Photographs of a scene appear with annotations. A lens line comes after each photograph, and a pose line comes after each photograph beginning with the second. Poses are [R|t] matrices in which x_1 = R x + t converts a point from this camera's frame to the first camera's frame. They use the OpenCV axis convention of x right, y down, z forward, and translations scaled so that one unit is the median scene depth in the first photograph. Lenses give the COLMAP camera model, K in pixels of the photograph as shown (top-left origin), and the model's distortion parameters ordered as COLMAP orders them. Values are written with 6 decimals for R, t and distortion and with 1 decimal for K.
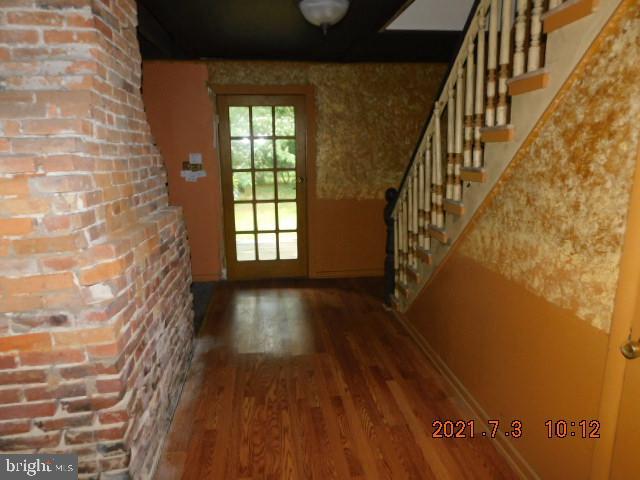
lens RADIAL K [[419.0, 0, 320.0], [0, 419.0, 240.0], [0, 0, 1]] dist [-0.073696, 0.058887]
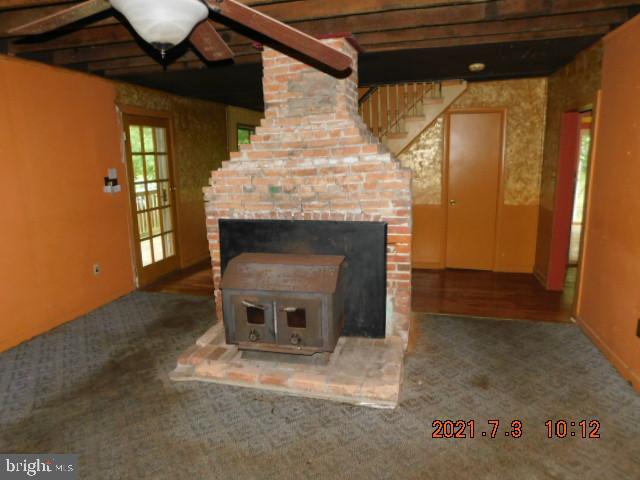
lens RADIAL K [[419.0, 0, 320.0], [0, 419.0, 240.0], [0, 0, 1]] dist [-0.073696, 0.058887]
pose [[0.362796, -0.183842, 0.913554, -1.068964], [0.216142, 0.970213, 0.109408, -0.039083], [-0.906455, 0.157765, 0.391726, 0.169075]]
